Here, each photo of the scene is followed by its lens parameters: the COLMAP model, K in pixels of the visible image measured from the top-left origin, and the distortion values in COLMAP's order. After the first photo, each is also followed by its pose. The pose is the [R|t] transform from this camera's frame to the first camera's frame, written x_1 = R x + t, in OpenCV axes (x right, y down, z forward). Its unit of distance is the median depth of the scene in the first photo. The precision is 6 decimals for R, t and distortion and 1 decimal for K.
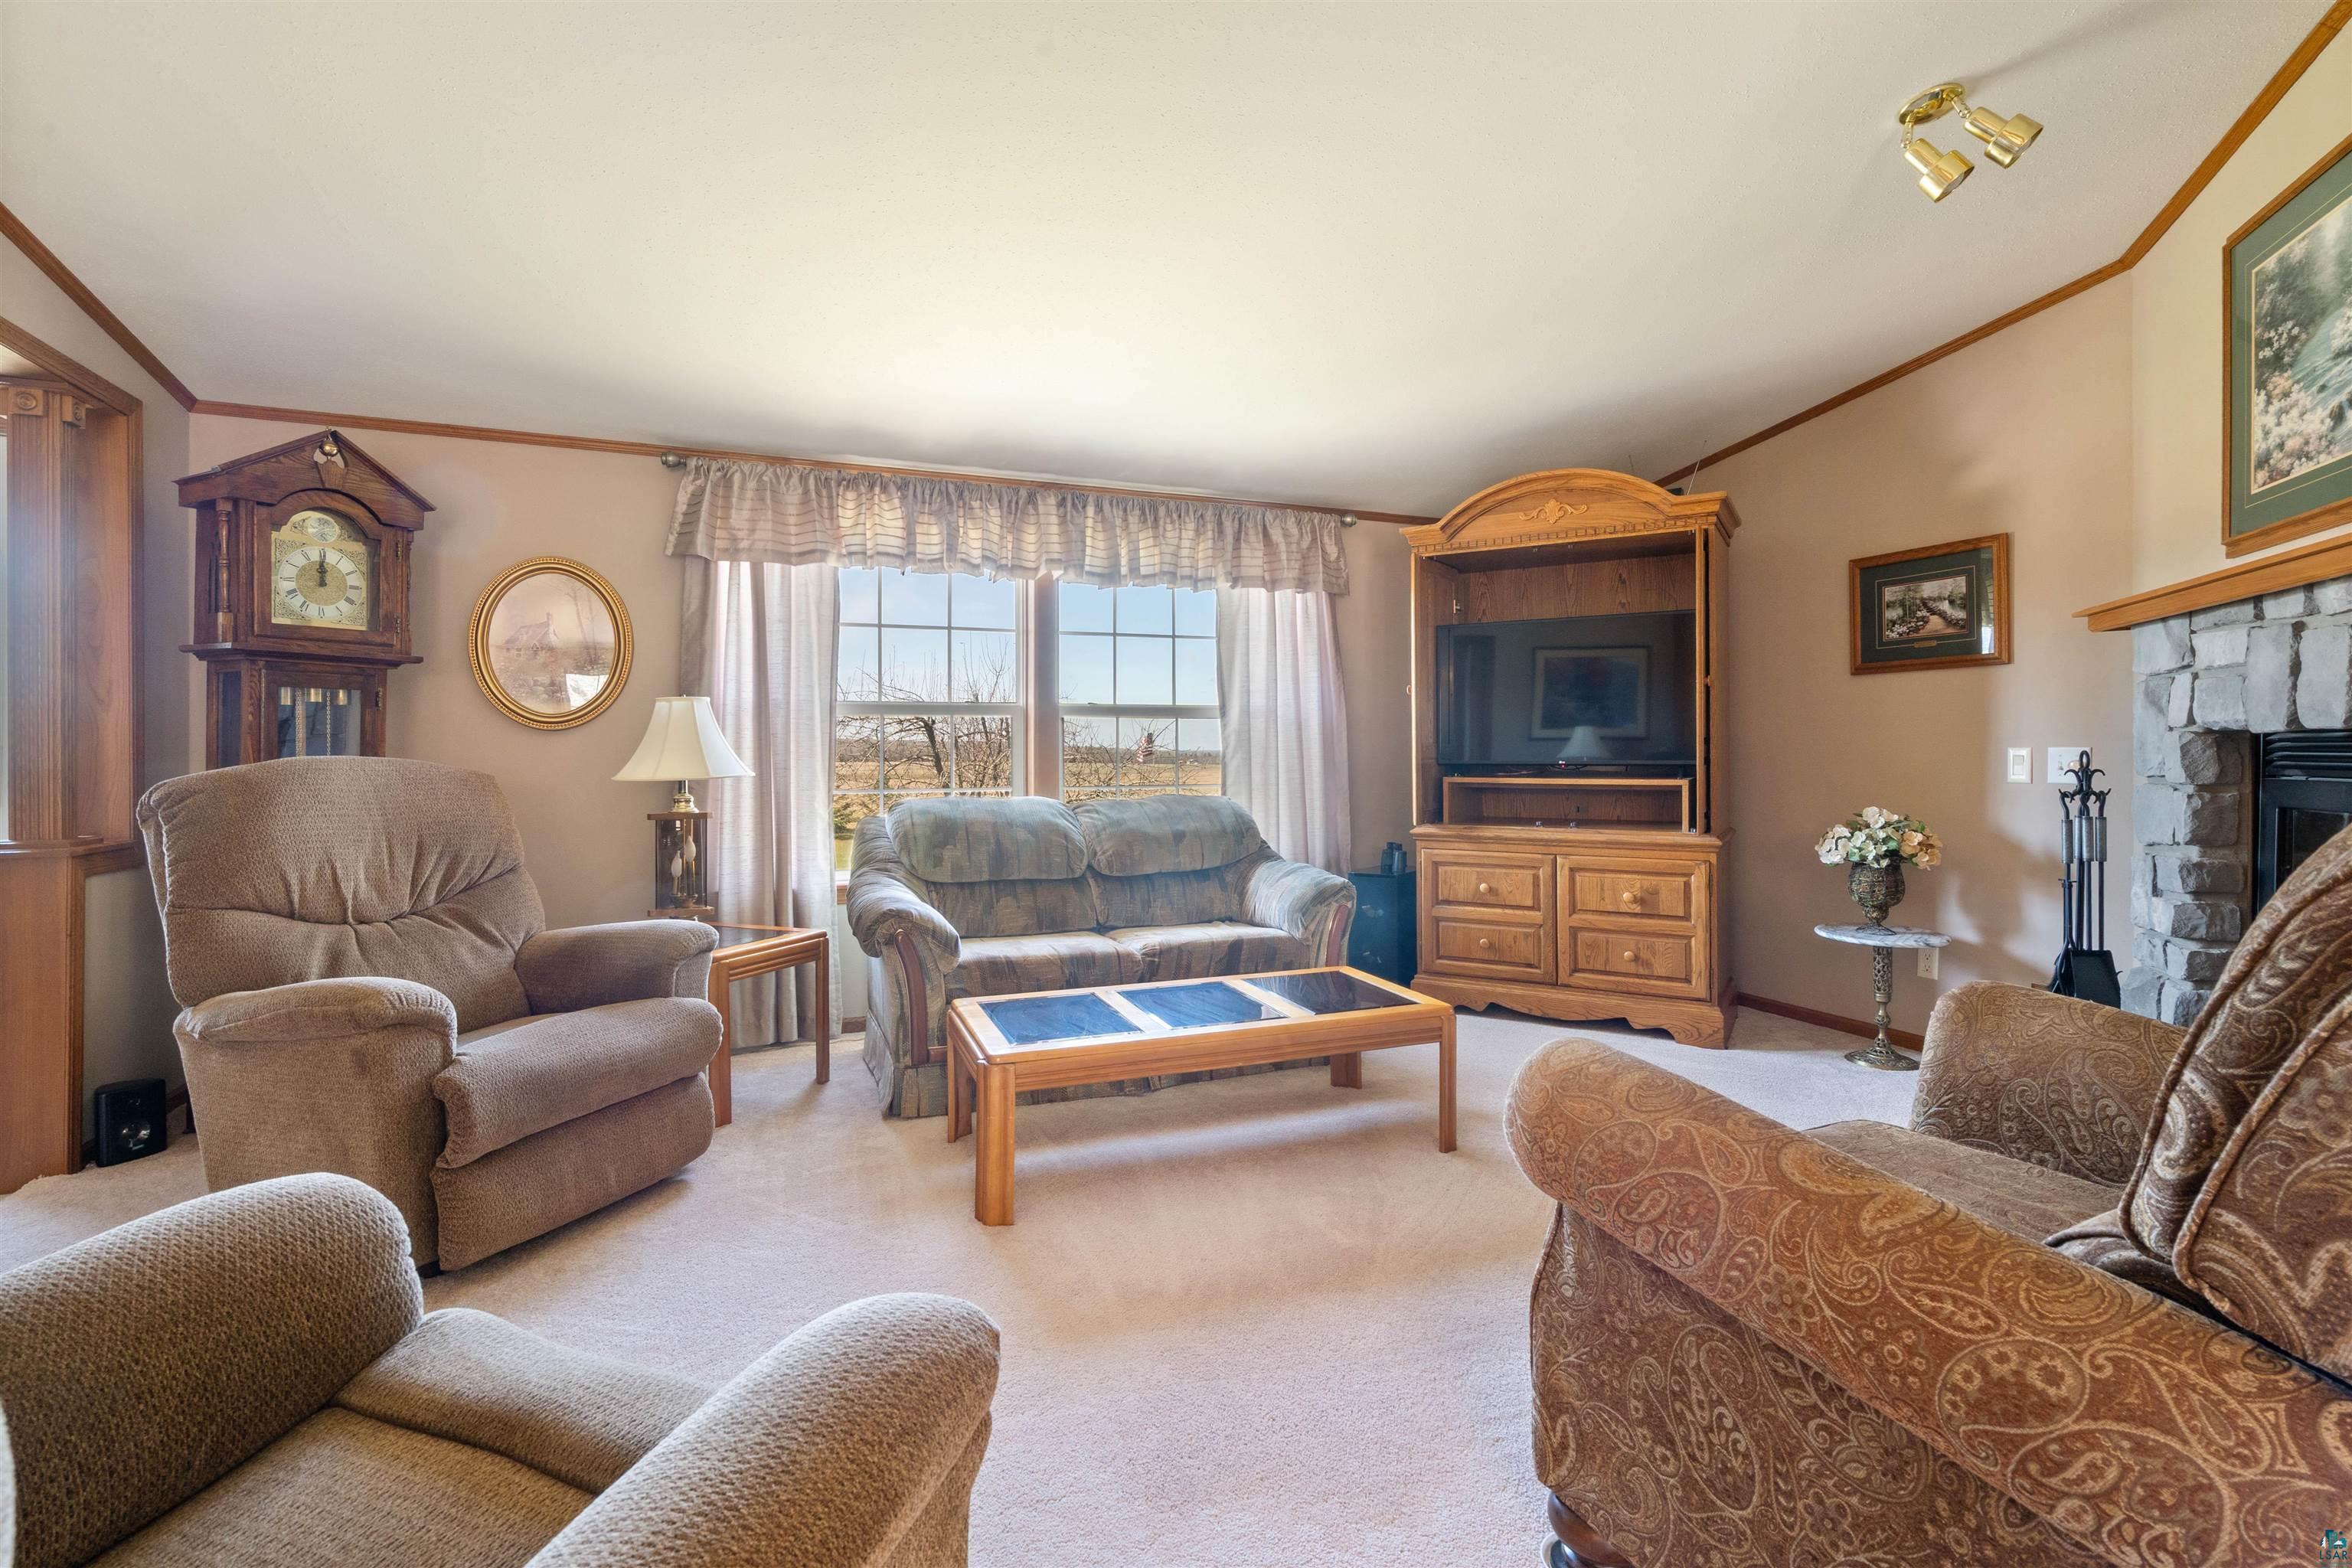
lens RADIAL K [[1084.4, 0, 1176.5], [0, 1084.4, 774.5], [0, 0, 1]] dist [-0.005365, 0.002058]
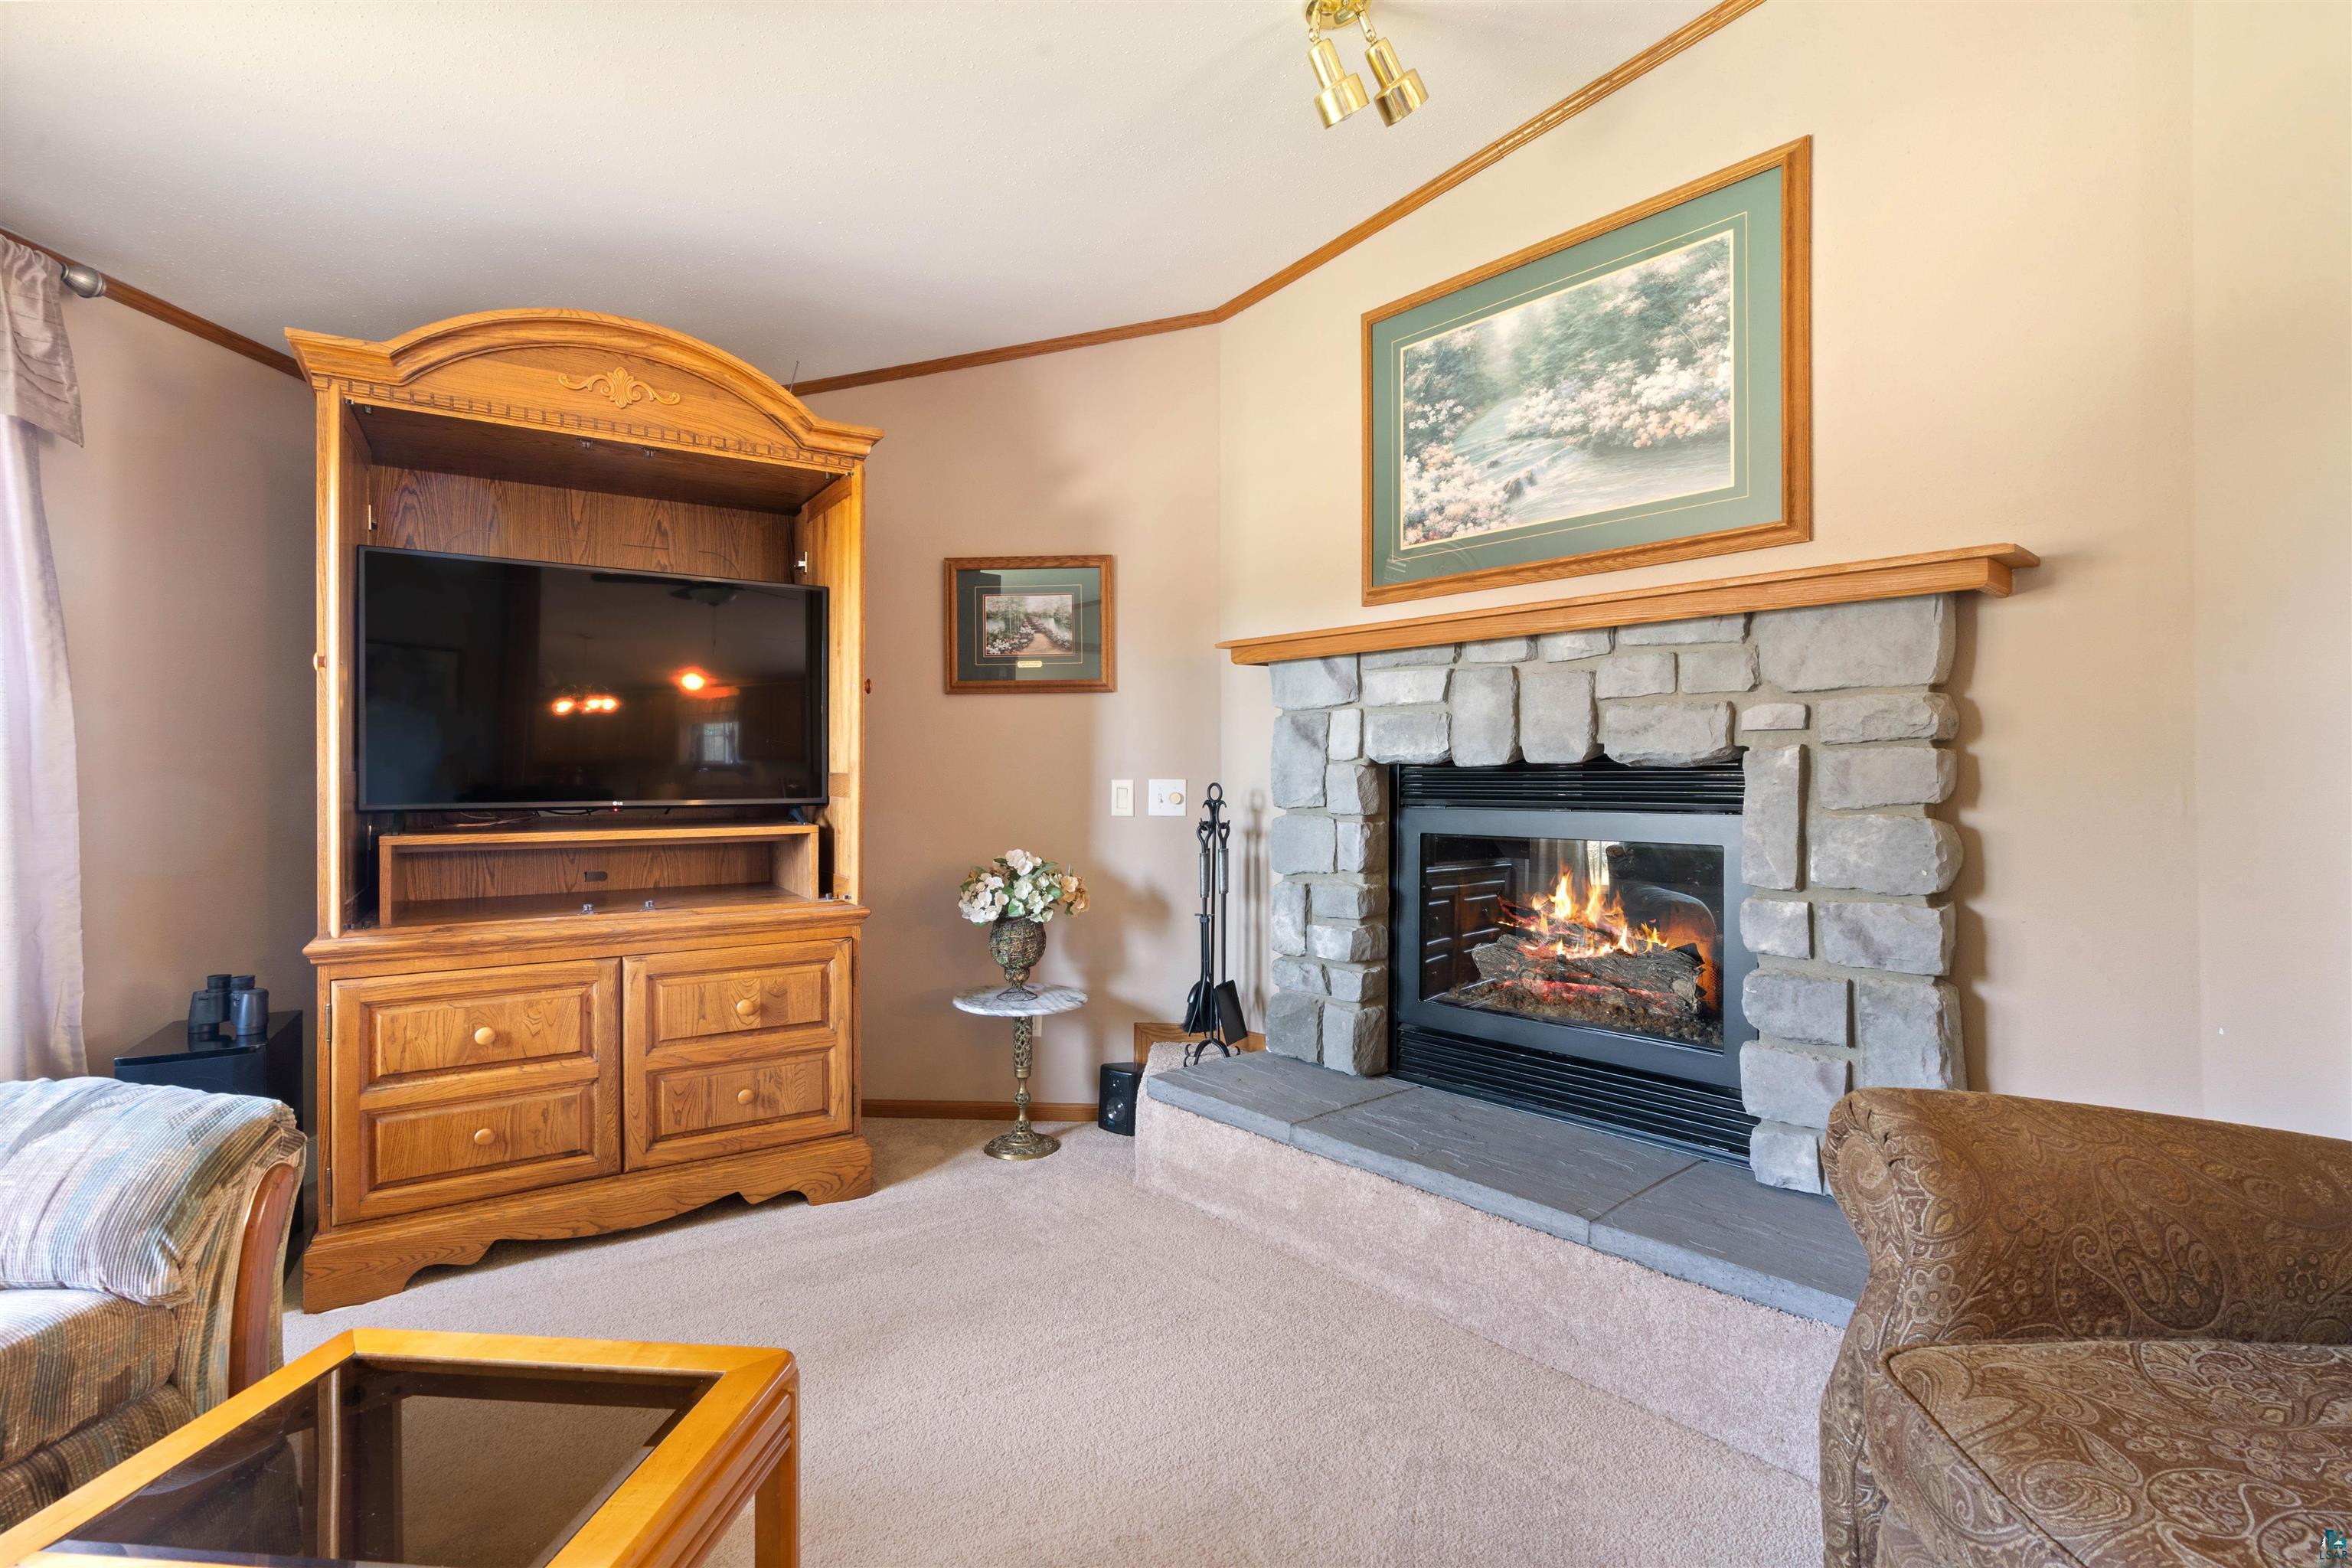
lens RADIAL K [[1084.4, 0, 1182.8], [0, 1084.4, 771.9], [0, 0, 1]] dist [-0.005365, 0.002058]
pose [[0.431232, 0.006181, 0.902220, -0.067017], [0.021349, 0.999627, -0.017052, -0.013544], [-0.901988, 0.026614, 0.430939, 0.513331]]
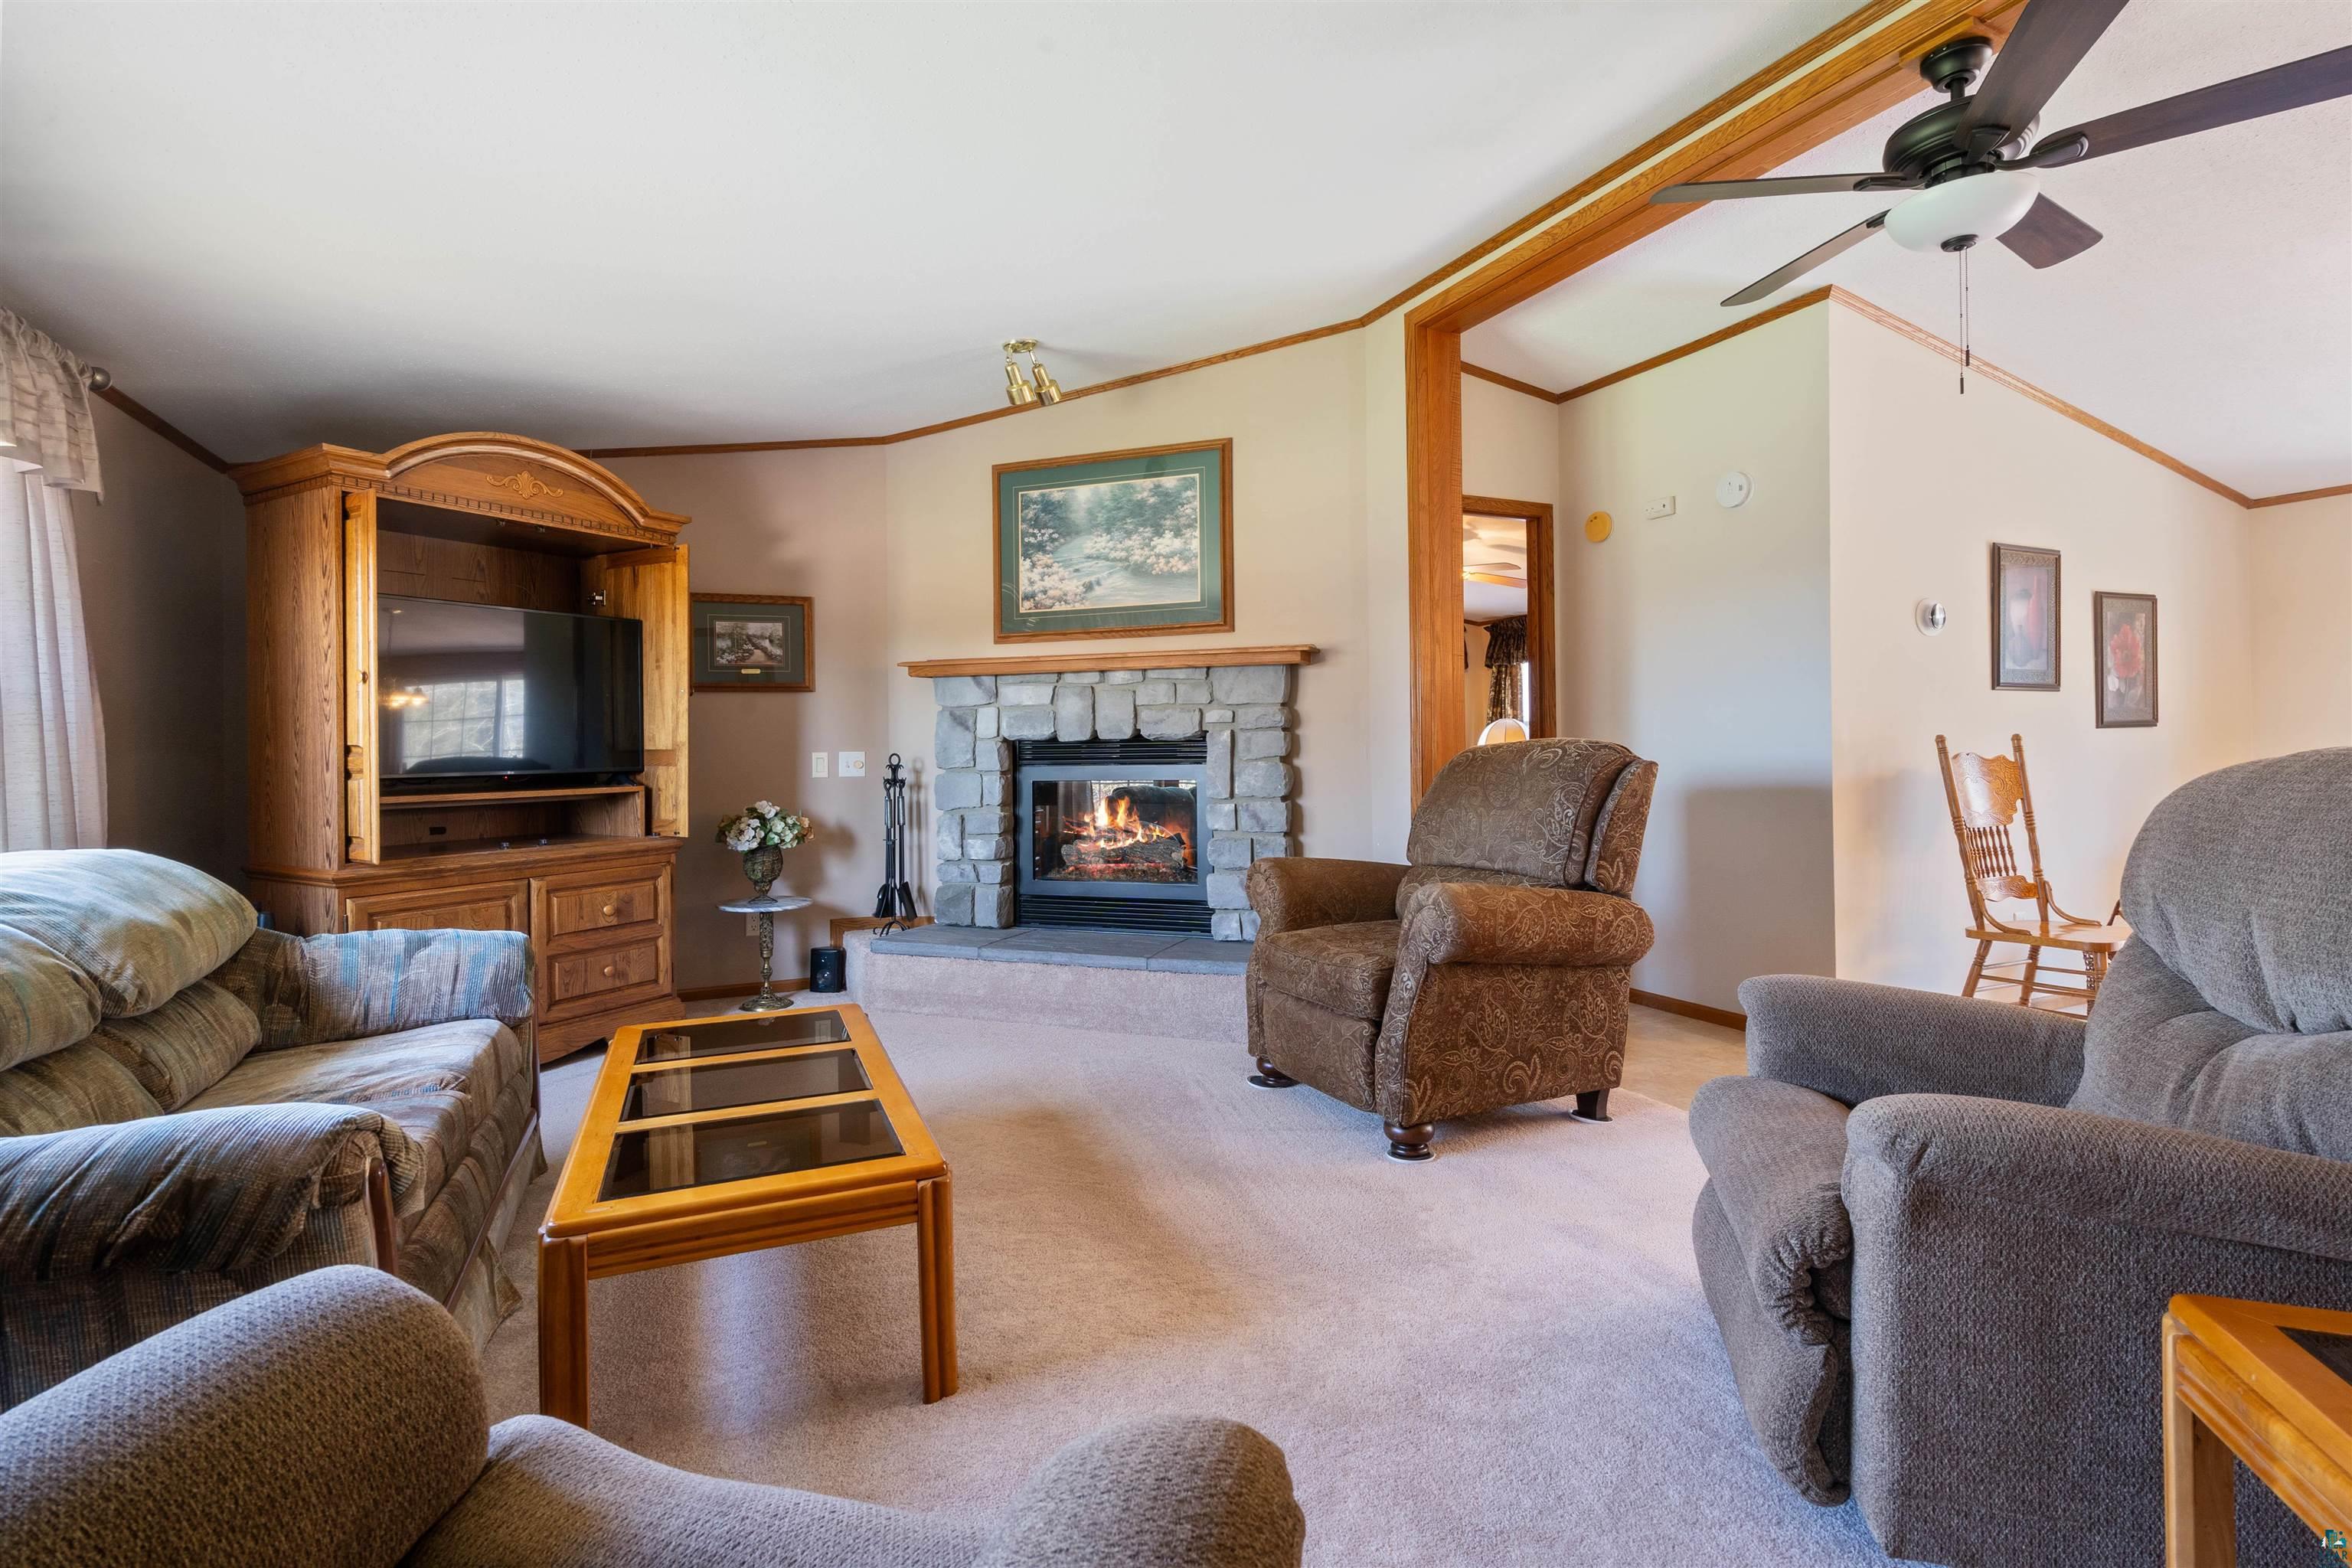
lens RADIAL K [[1084.4, 0, 1176.1], [0, 1084.4, 763.2], [0, 0, 1]] dist [-0.005365, 0.002058]
pose [[-0.044802, -0.011384, 0.998931, -0.611496], [0.037815, 0.999199, 0.013083, -0.011525], [-0.998280, 0.038360, -0.044336, 0.580181]]
